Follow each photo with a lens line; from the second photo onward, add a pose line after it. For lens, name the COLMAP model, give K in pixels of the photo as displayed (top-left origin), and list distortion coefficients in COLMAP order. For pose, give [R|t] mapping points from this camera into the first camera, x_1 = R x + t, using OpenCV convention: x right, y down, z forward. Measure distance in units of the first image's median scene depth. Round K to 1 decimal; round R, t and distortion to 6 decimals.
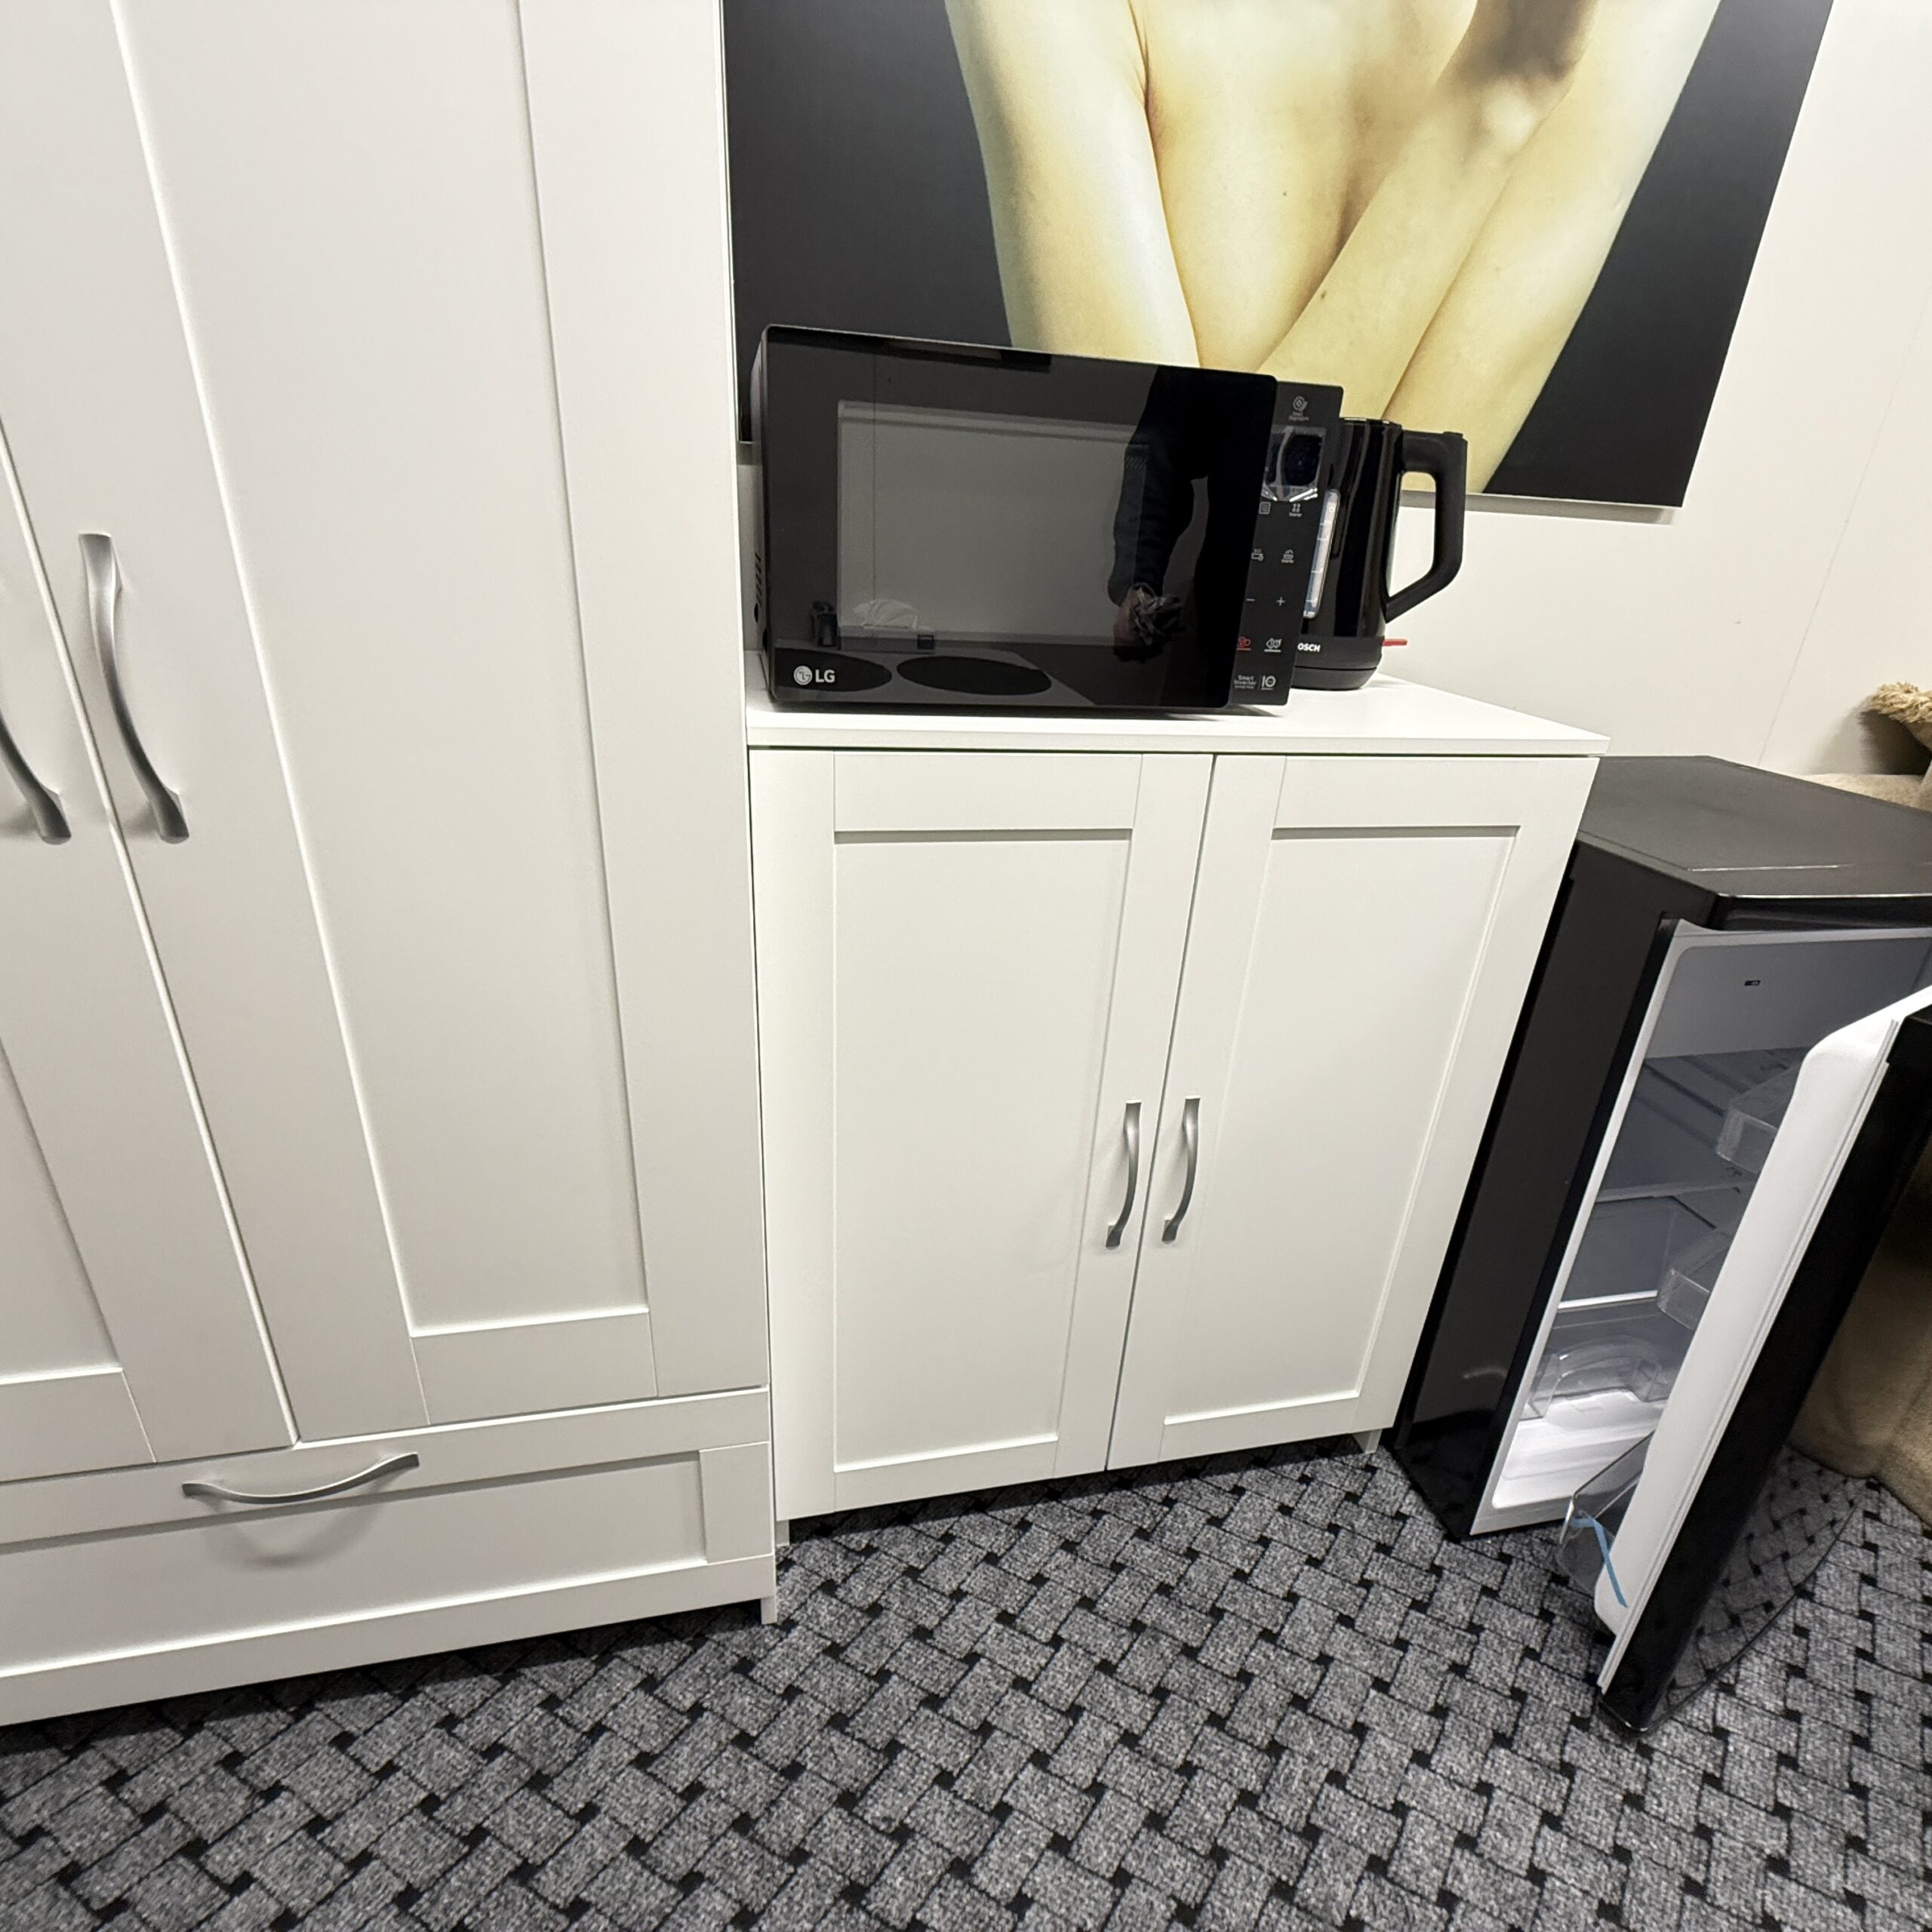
lens RADIAL K [[1023.0, 0, 978.6], [0, 1023.0, 968.6], [0, 0, 1]] dist [0.003287, -0.001182]
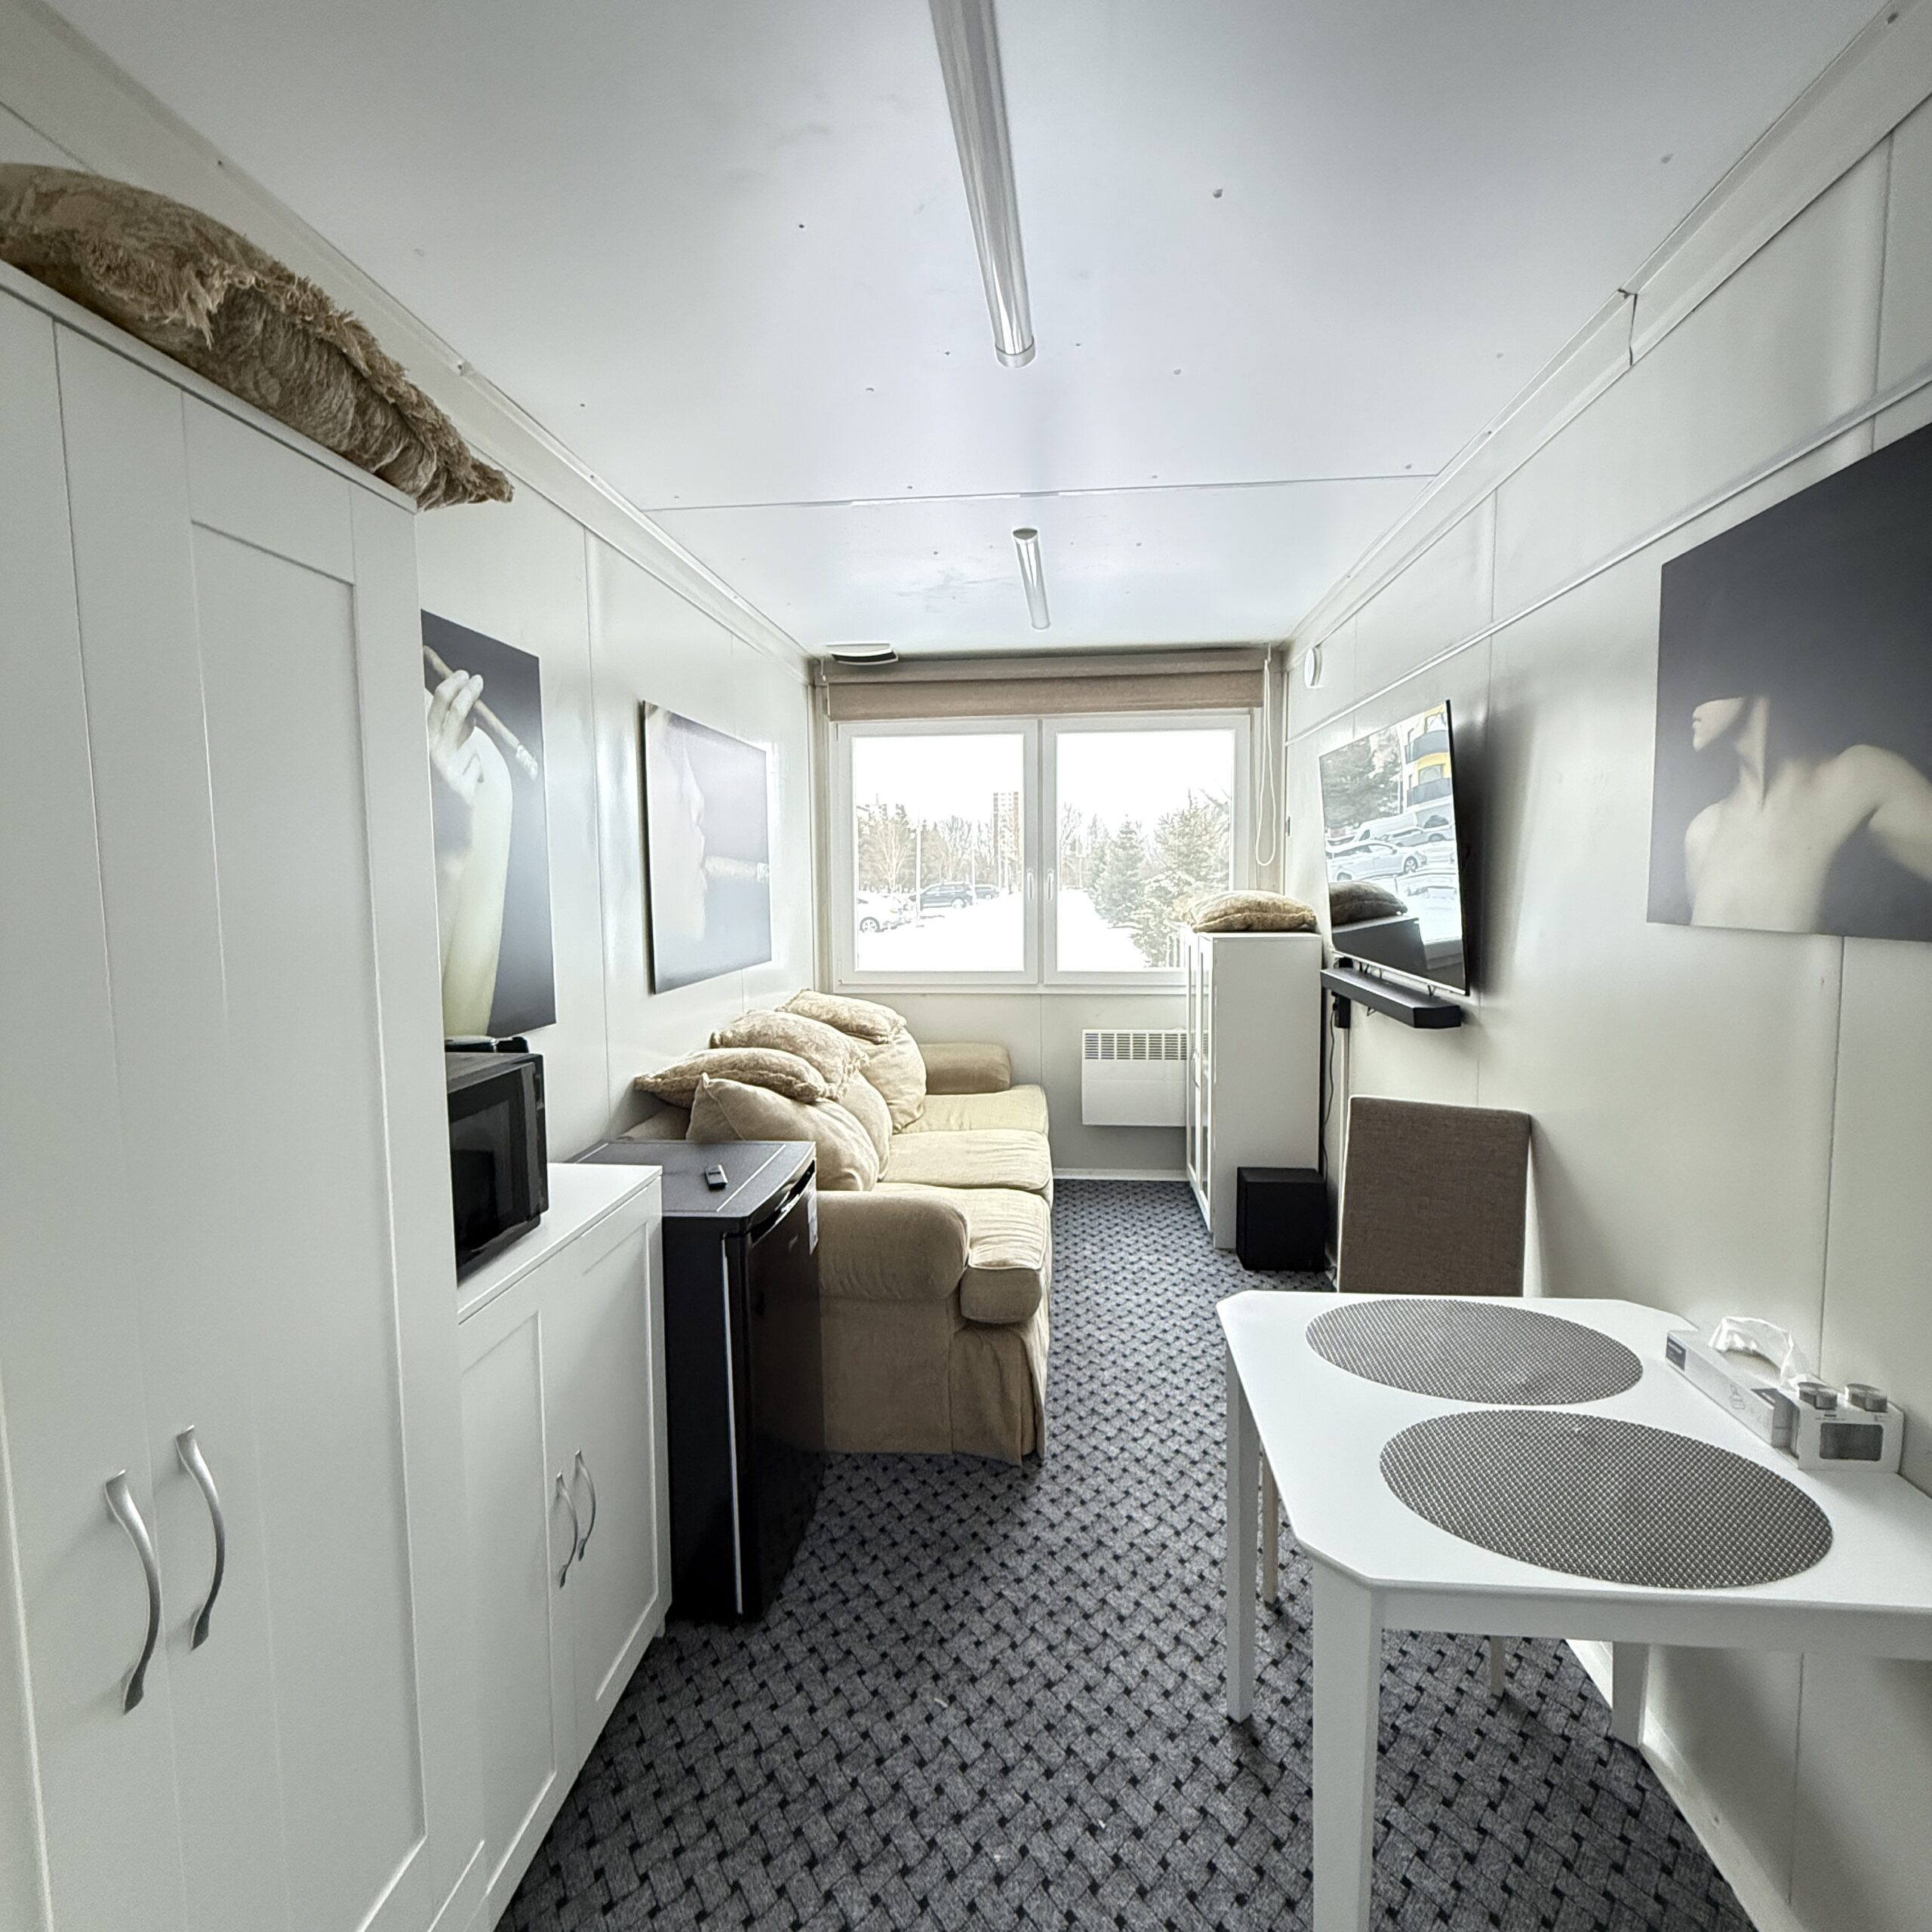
lens RADIAL K [[1023.0, 0, 970.1], [0, 1023.0, 953.0], [0, 0, 1]] dist [0.003287, -0.001182]
pose [[0.302204, -0.128435, 0.944551, -0.989398], [0.407427, 0.913217, -0.006180, -0.318779], [-0.861787, 0.386703, 0.328306, -0.346023]]
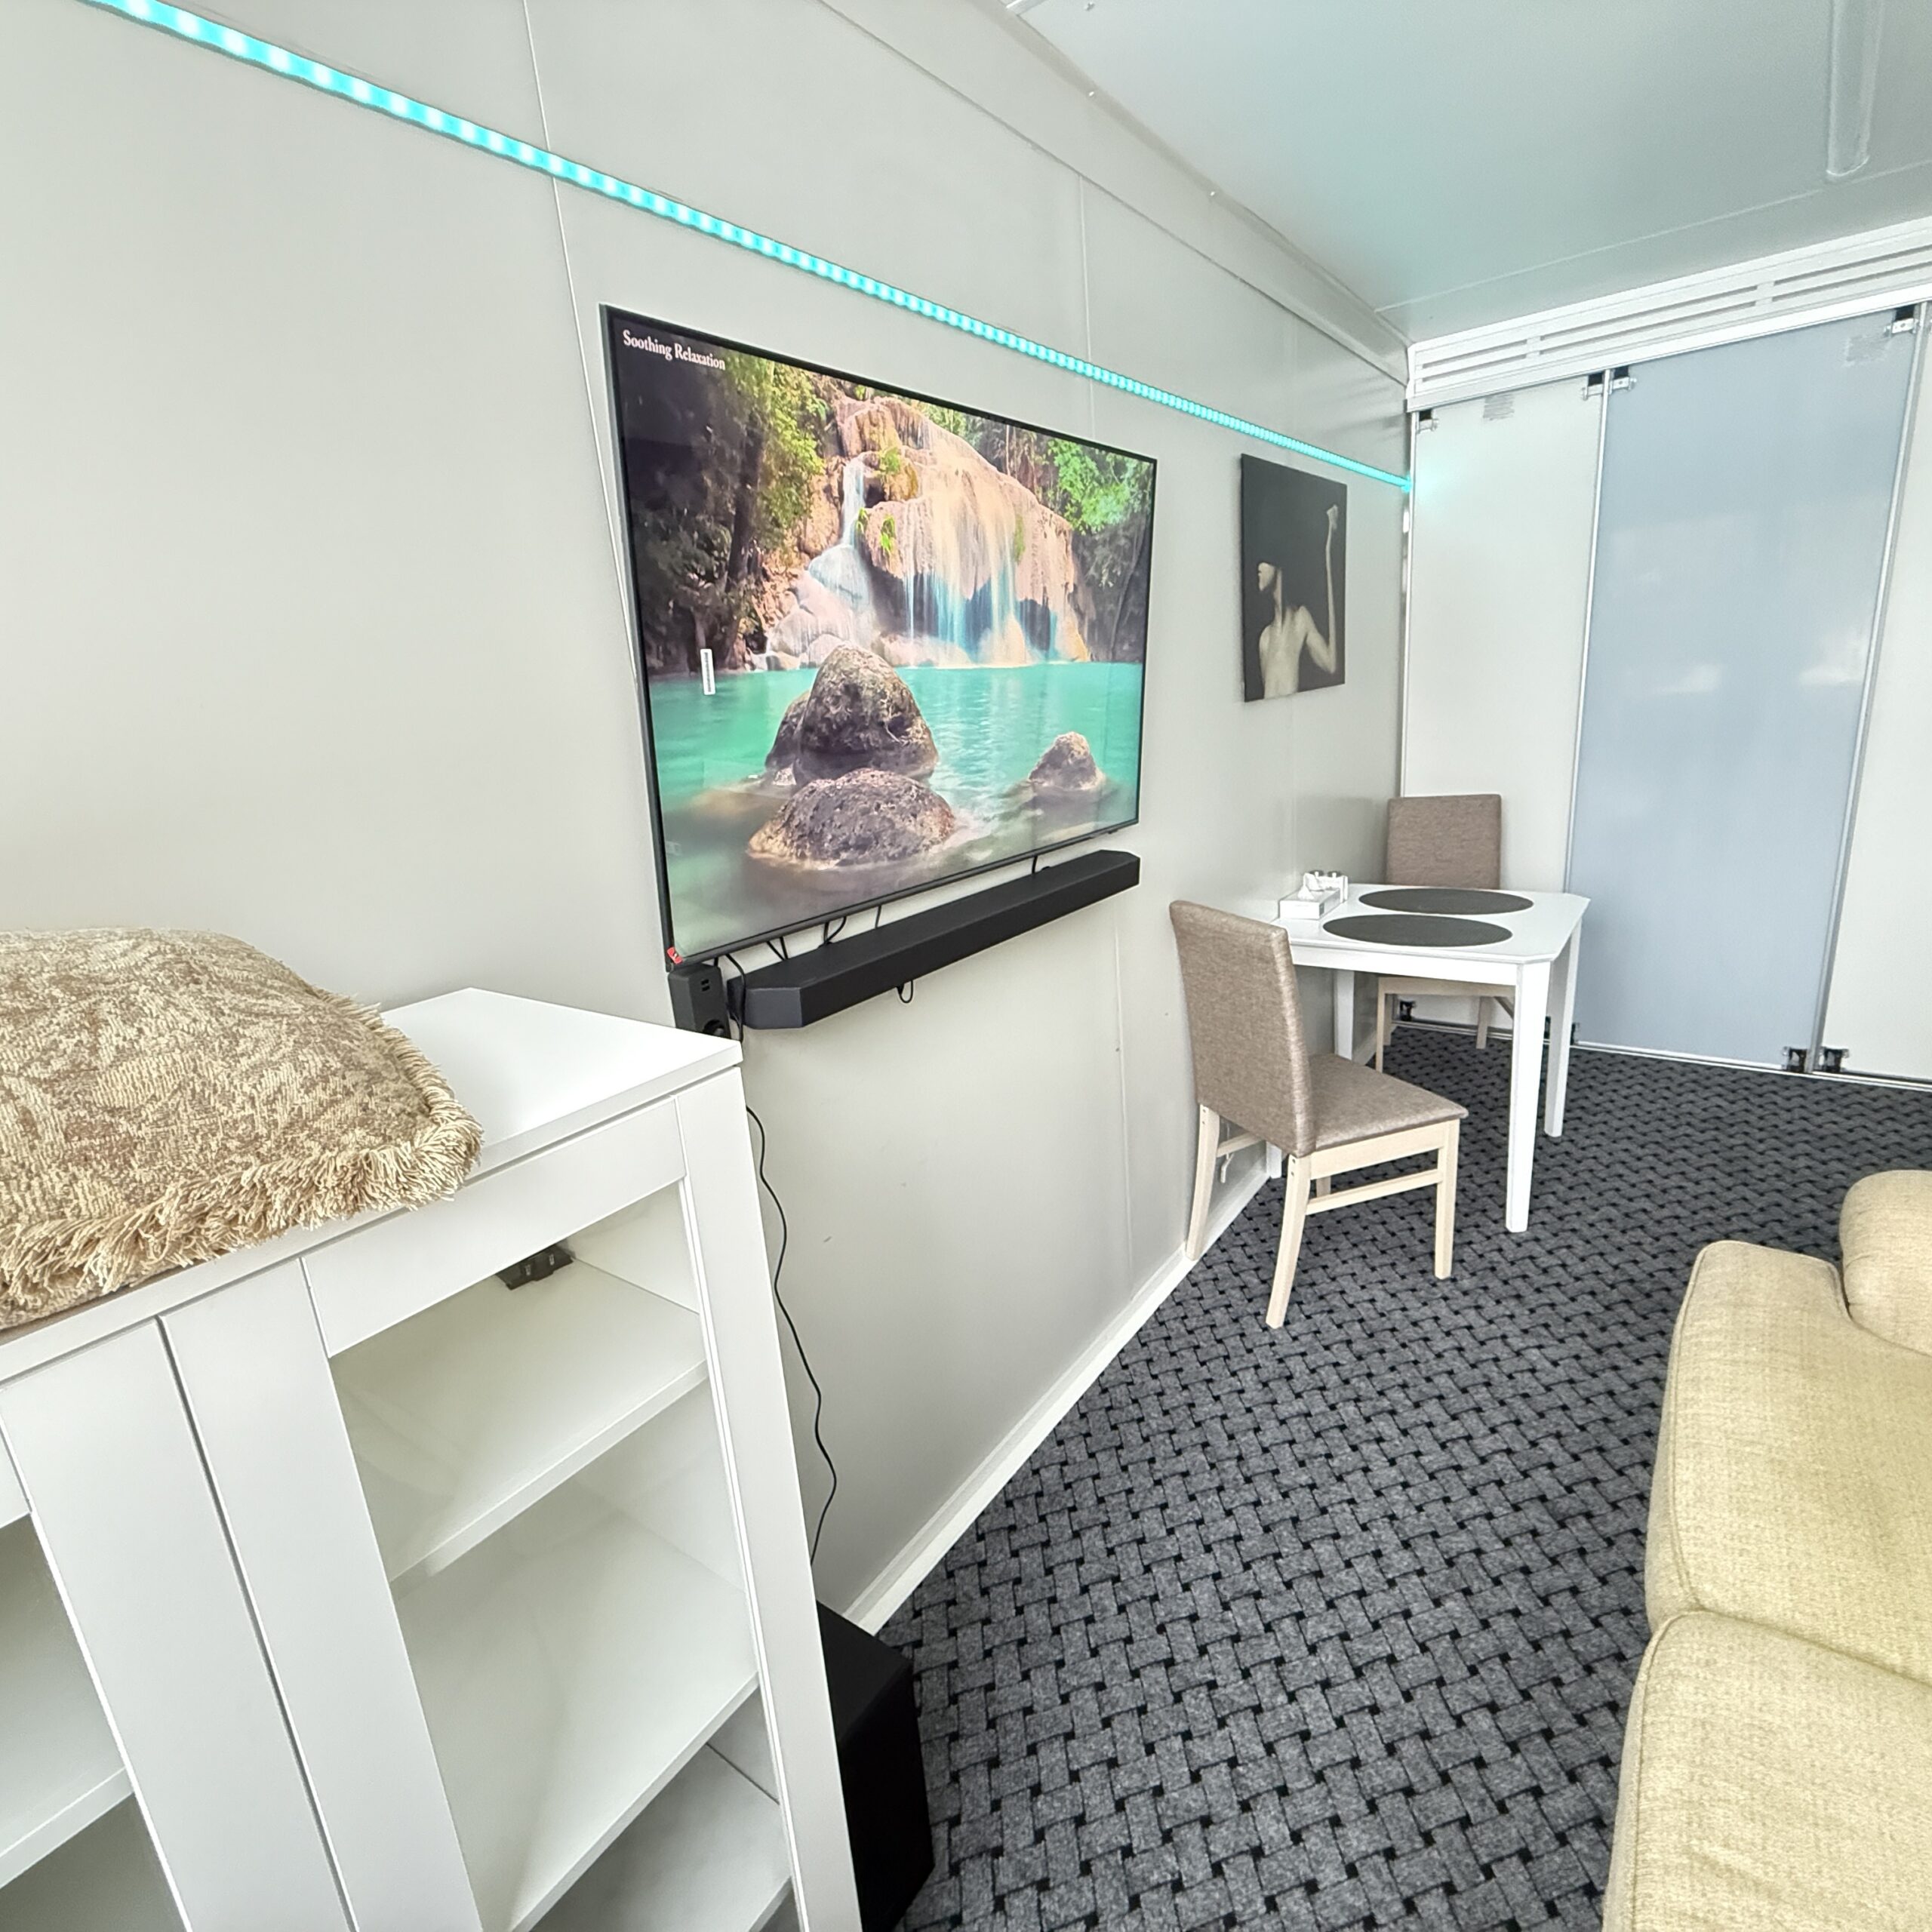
lens RADIAL K [[1023.0, 0, 956.3], [0, 1023.0, 965.2], [0, 0, 1]] dist [0.003287, -0.001182]
pose [[-0.754558, 0.183540, -0.630044, 3.174811], [-0.221578, 0.832448, 0.507871, -0.513291], [0.617694, 0.522822, -0.587462, 0.623568]]
